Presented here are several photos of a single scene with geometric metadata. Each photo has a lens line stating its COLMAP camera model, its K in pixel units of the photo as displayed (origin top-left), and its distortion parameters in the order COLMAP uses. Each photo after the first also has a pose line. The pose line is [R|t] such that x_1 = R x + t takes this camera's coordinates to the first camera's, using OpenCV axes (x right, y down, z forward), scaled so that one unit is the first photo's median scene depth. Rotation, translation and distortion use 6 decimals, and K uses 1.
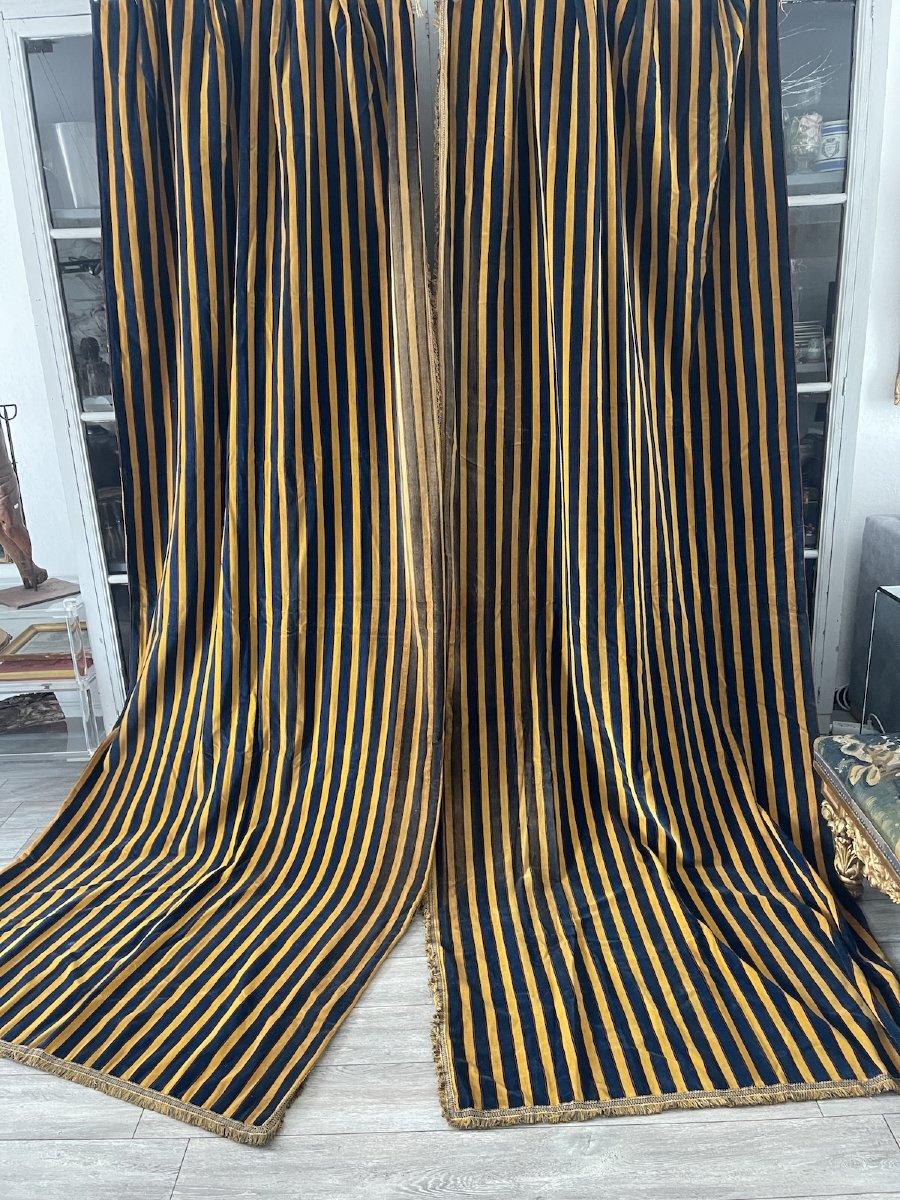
lens RADIAL K [[903.1, 0, 454.3], [0, 903.1, 596.7], [0, 0, 1]] dist [0.052604, -0.090639]
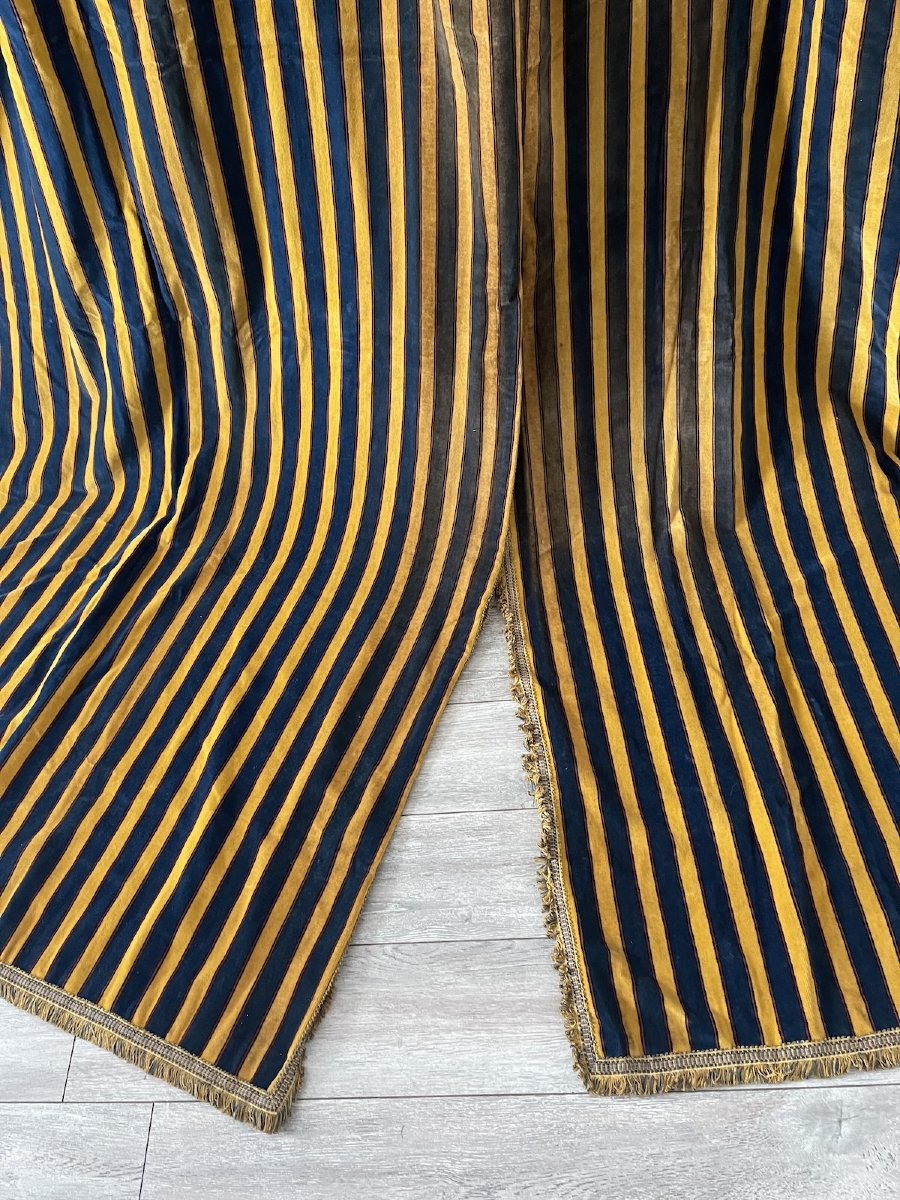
lens RADIAL K [[903.1, 0, 454.3], [0, 903.1, 596.7], [0, 0, 1]] dist [0.052604, -0.090639]
pose [[0.997109, -0.051871, -0.055524, -0.034338], [0.074910, 0.793449, 0.604009, -0.015160], [0.012725, -0.606423, 0.795041, 0.597025]]
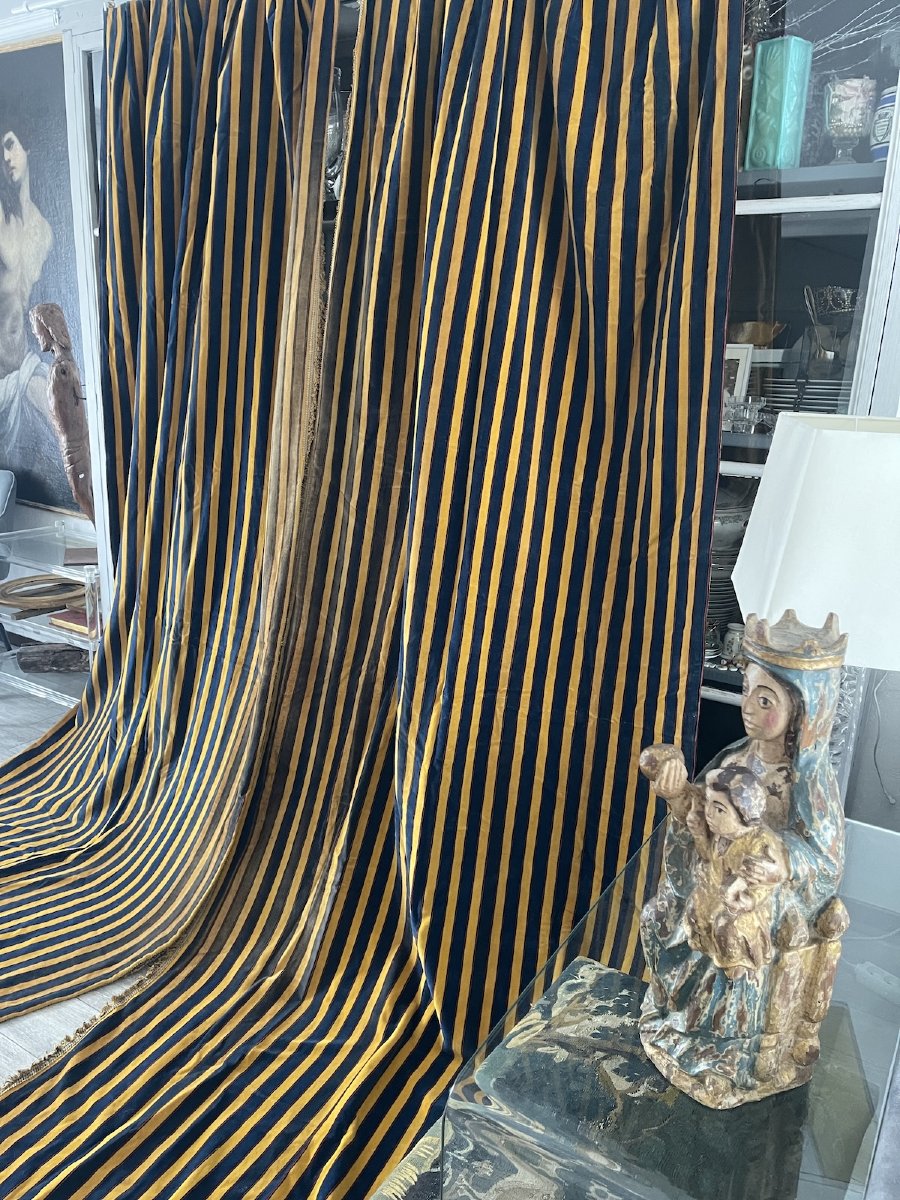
lens RADIAL K [[903.1, 0, 454.3], [0, 903.1, 596.7], [0, 0, 1]] dist [0.052604, -0.090639]
pose [[0.848712, 0.210128, -0.485319, 0.659159], [-0.219893, 0.974802, 0.037516, -0.133642], [0.480973, 0.074878, 0.873532, 0.348361]]
